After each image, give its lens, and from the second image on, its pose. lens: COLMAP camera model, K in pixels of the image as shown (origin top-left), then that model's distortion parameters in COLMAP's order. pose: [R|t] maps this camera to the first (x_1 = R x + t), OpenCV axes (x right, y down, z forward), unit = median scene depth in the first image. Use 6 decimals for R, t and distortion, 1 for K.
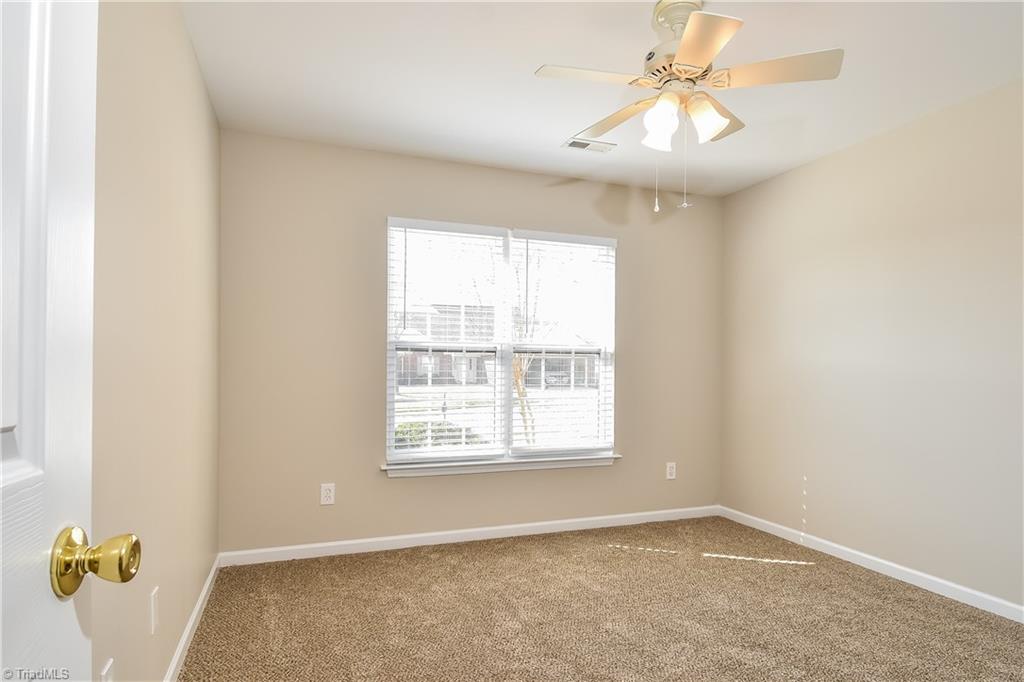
lens RADIAL K [[579.0, 0, 518.6], [0, 579.0, 350.7], [0, 0, 1]] dist [0.006127, -0.004336]
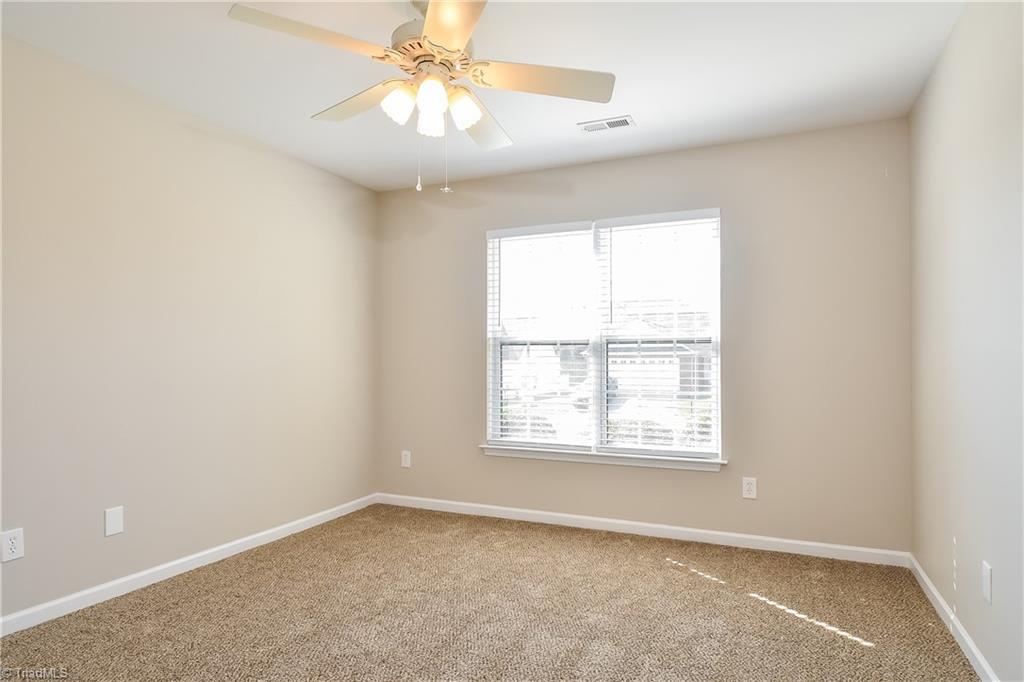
lens RADIAL K [[579.0, 0, 529.1], [0, 579.0, 350.0], [0, 0, 1]] dist [0.006127, -0.004336]
pose [[0.723141, -0.017551, -0.690478, 0.566342], [0.025725, 0.999668, 0.001531, 0.007755], [0.690222, -0.018870, 0.723352, 0.196980]]
